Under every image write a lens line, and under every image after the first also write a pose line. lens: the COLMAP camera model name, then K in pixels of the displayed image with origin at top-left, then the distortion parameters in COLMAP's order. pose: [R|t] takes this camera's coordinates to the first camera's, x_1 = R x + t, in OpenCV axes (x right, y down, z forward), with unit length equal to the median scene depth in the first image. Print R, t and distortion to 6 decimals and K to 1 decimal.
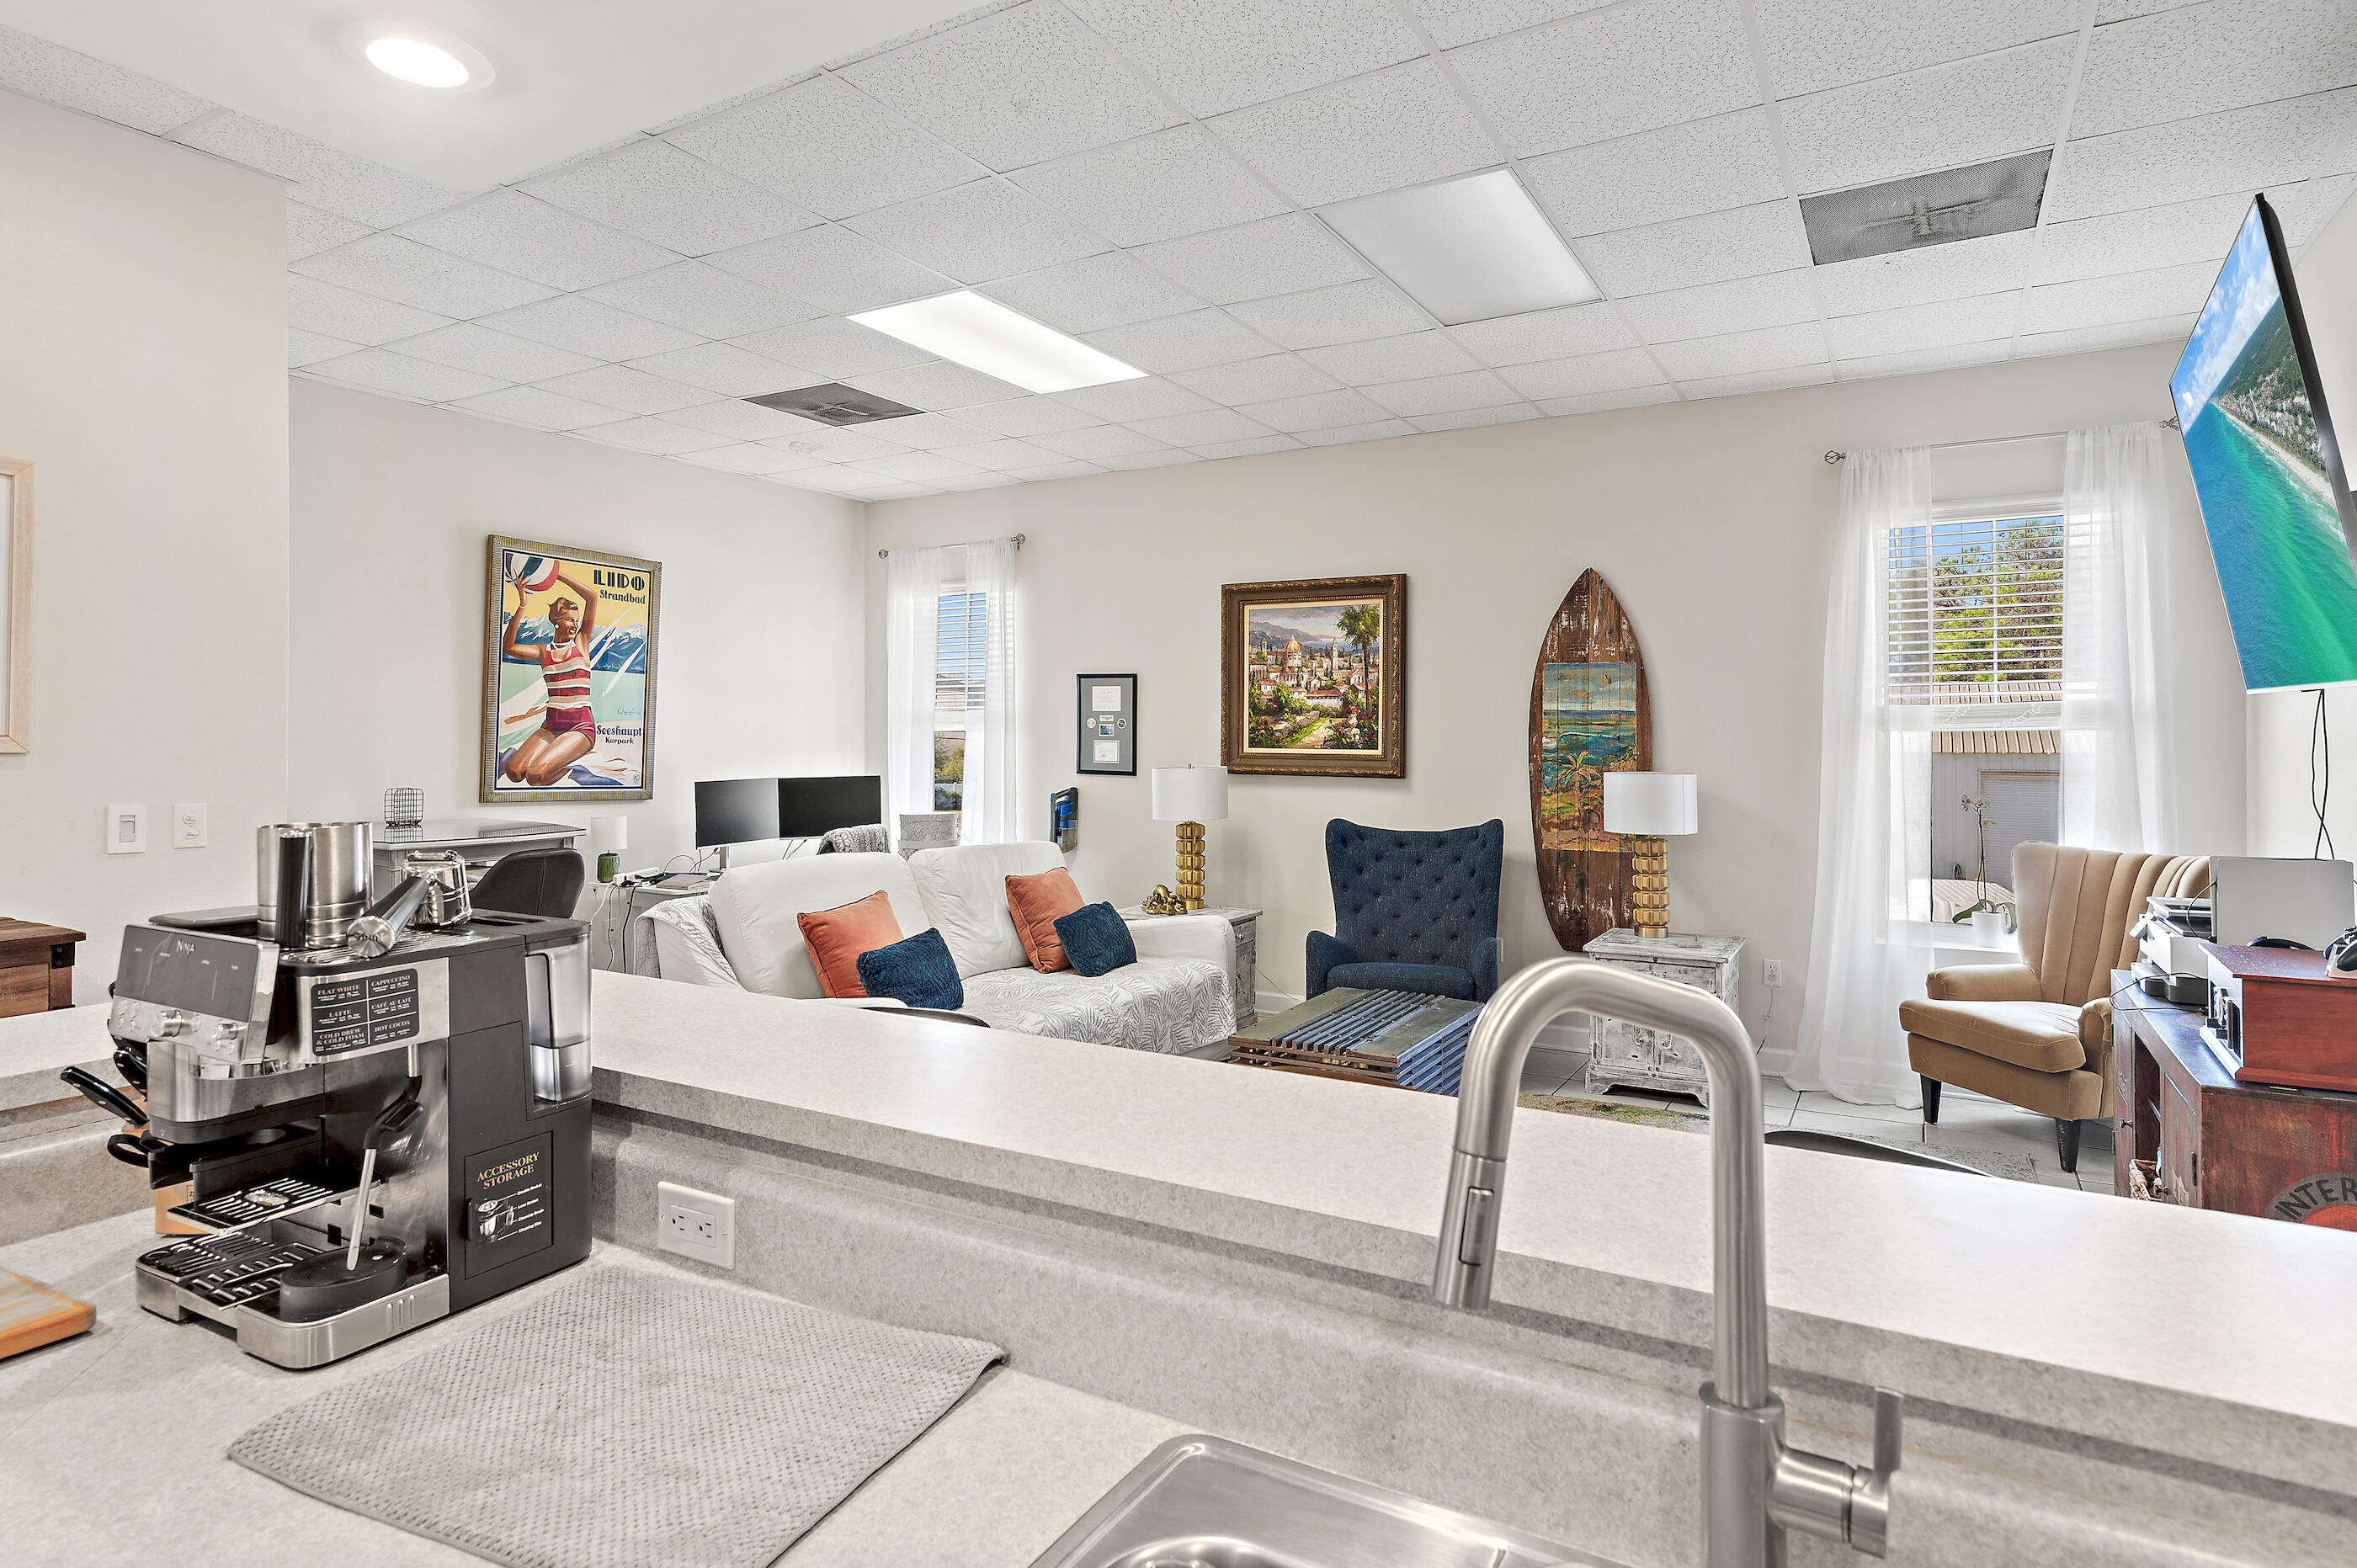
lens RADIAL K [[1284.4, 0, 1179.7], [0, 1284.4, 734.1], [0, 0, 1]] dist [0.004124, 0.000403]
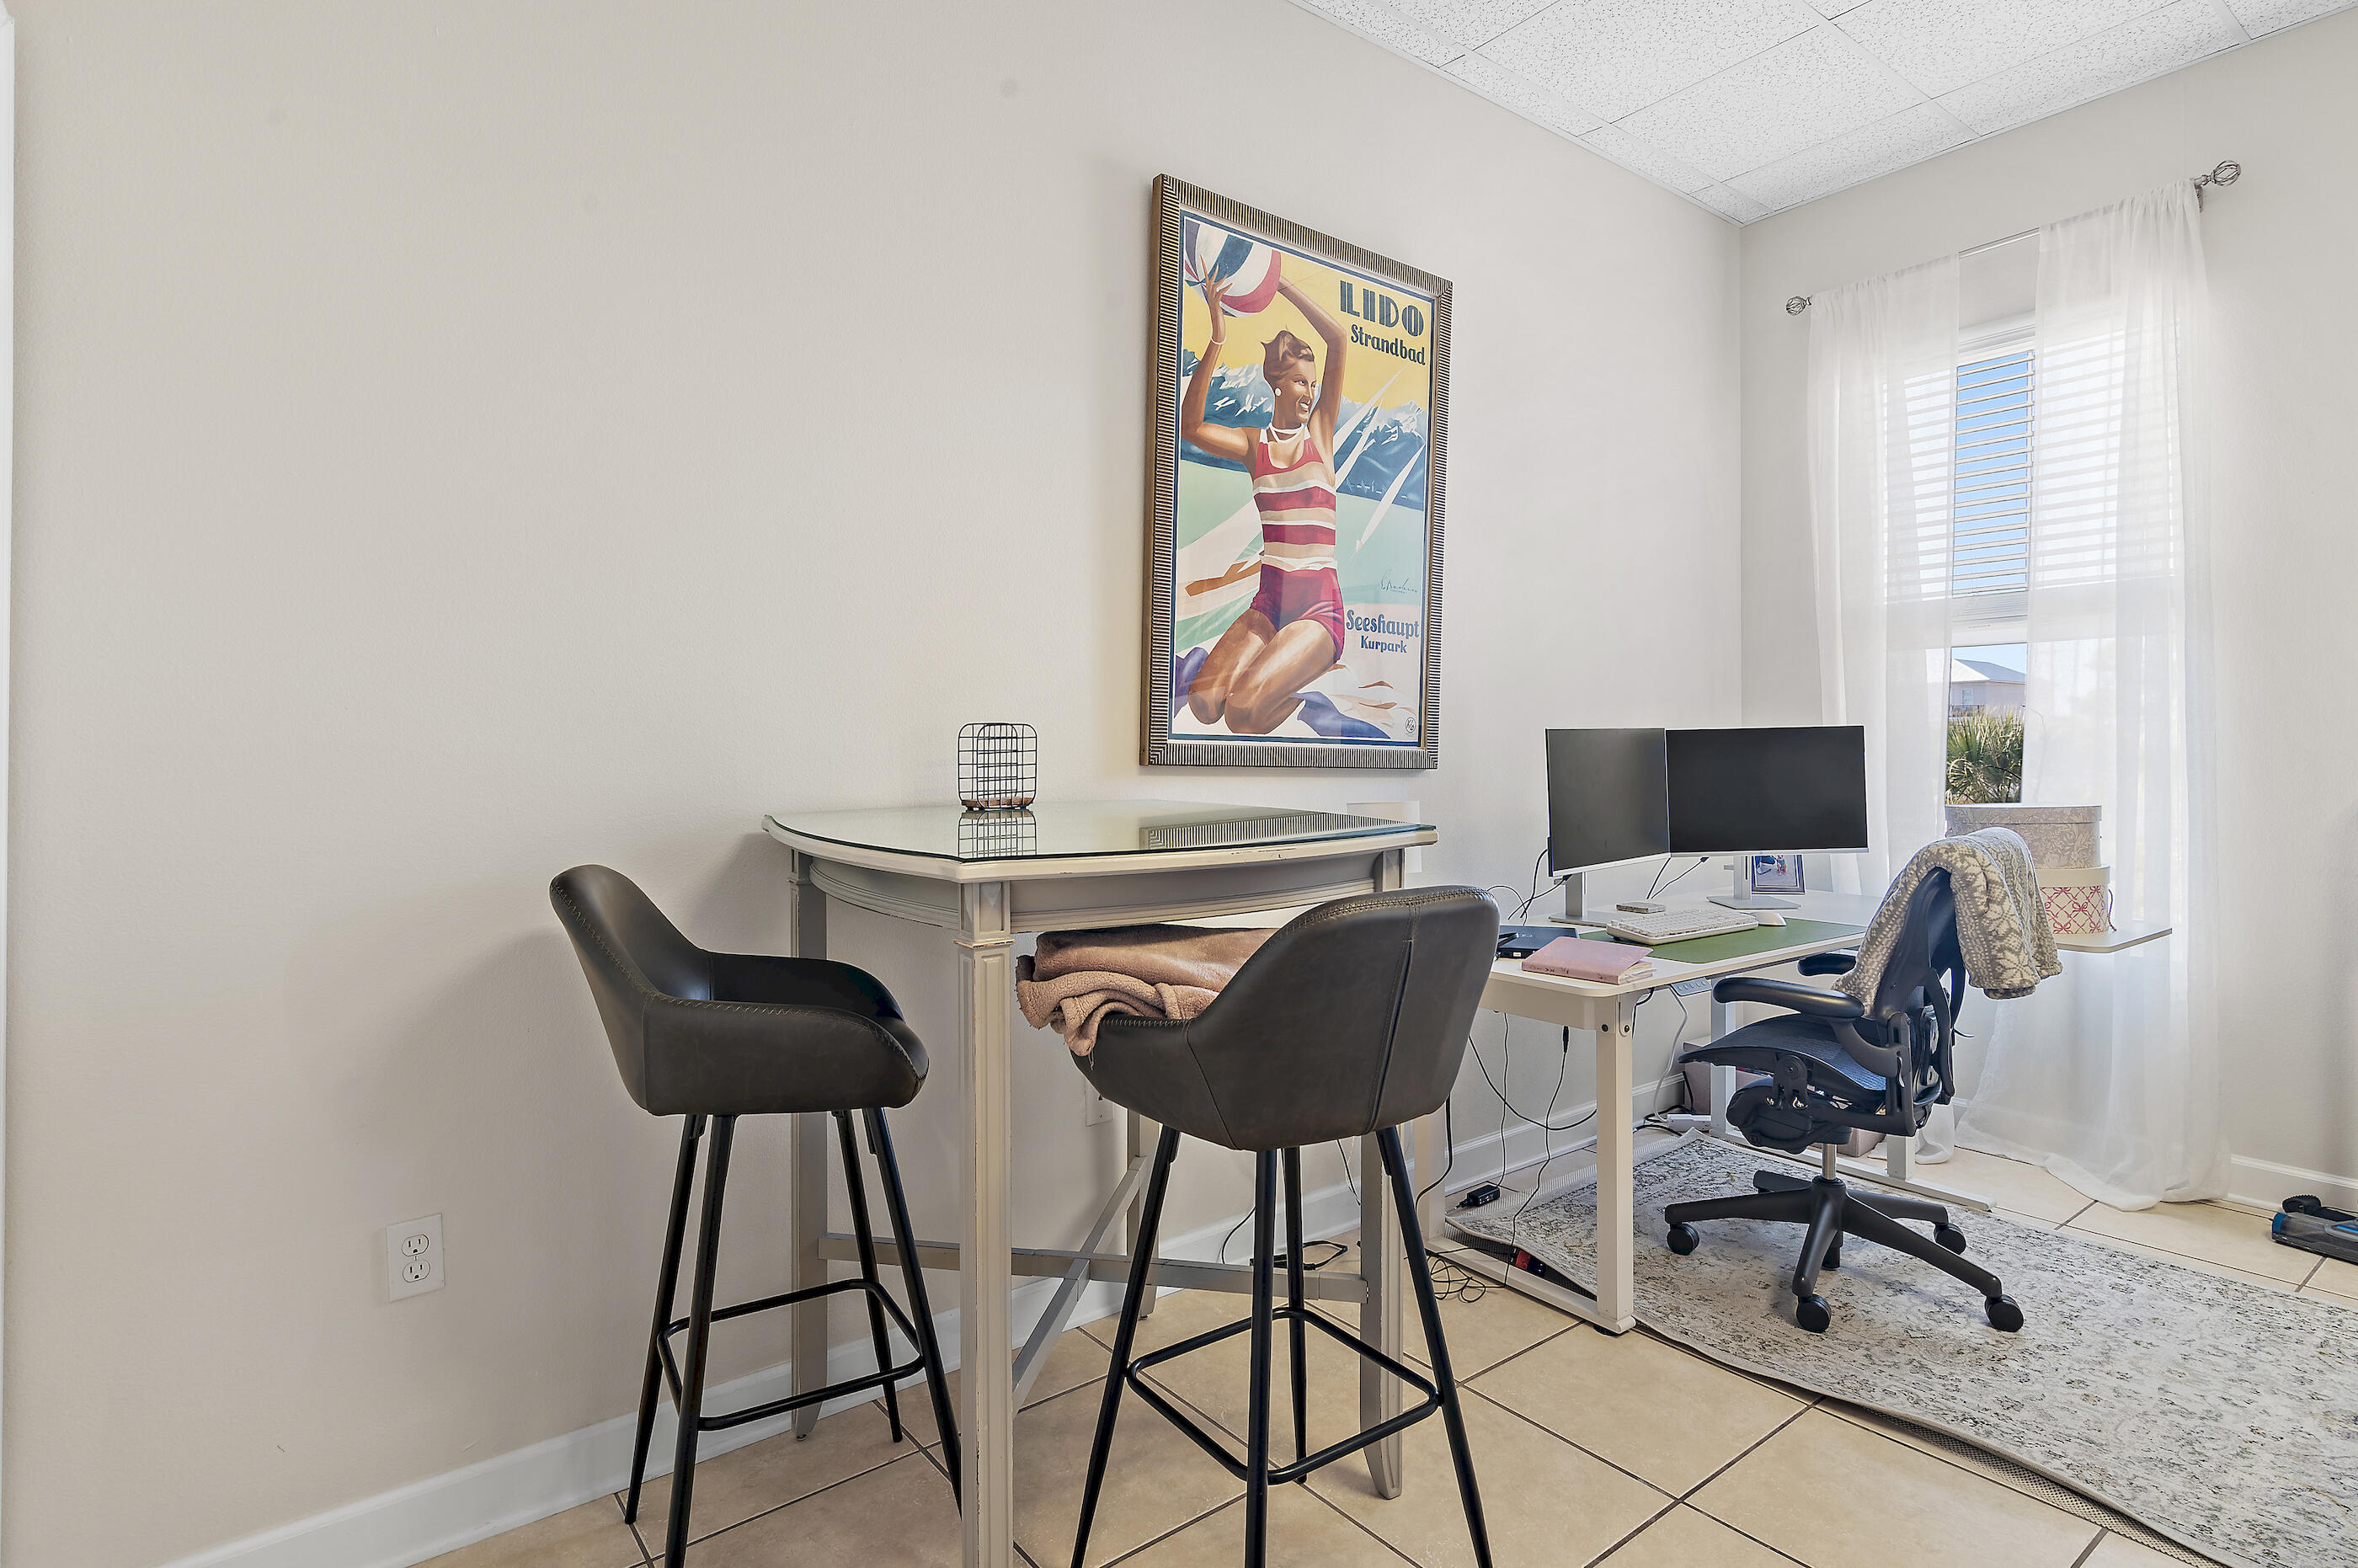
lens RADIAL K [[1165.1, 0, 1184.6], [0, 1165.1, 746.3], [0, 0, 1]] dist [0.003628, 0.000825]
pose [[0.927982, -0.006027, -0.372575, -0.353760], [0.006470, 0.999979, -0.000060, 0.043919], [0.372568, -0.002355, 0.928002, 0.585854]]
